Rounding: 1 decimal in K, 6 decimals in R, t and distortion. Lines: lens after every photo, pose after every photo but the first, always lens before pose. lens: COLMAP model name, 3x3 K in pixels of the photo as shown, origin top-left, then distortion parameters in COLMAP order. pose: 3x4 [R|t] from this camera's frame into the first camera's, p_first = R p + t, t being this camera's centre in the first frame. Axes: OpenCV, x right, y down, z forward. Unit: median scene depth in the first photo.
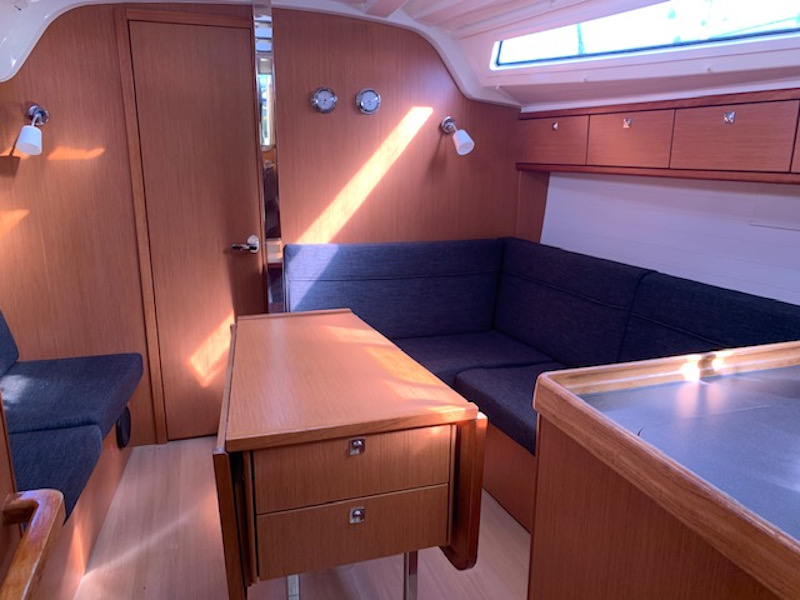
lens RADIAL K [[601.5, 0, 400.0], [0, 601.5, 300.0], [0, 0, 1]] dist [0.004838, 0.002513]
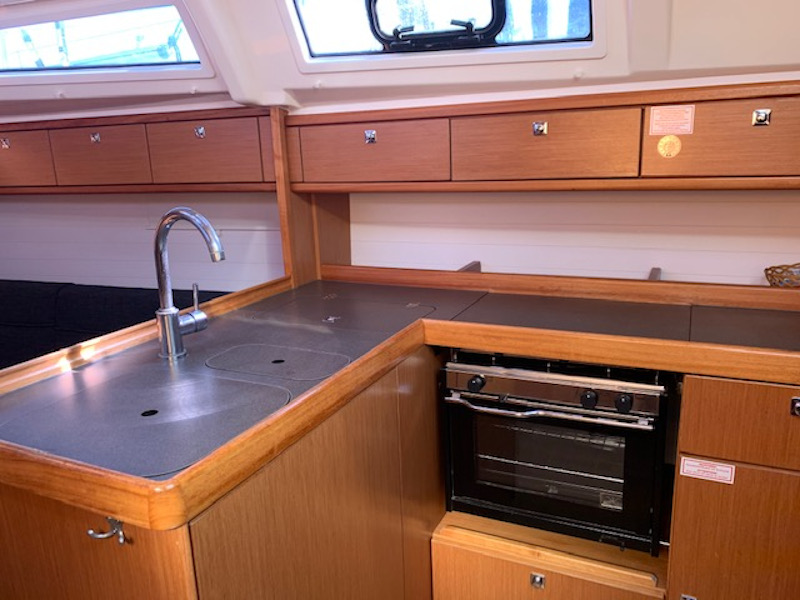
lens RADIAL K [[612.6, 0, 400.0], [0, 612.6, 300.0], [0, 0, 1]] dist [-0.037876, -0.001349]
pose [[0.684631, -0.194460, 0.702471, 0.139487], [0.208916, 0.975671, 0.066478, 0.054585], [-0.698308, 0.101245, 0.708601, -0.252575]]
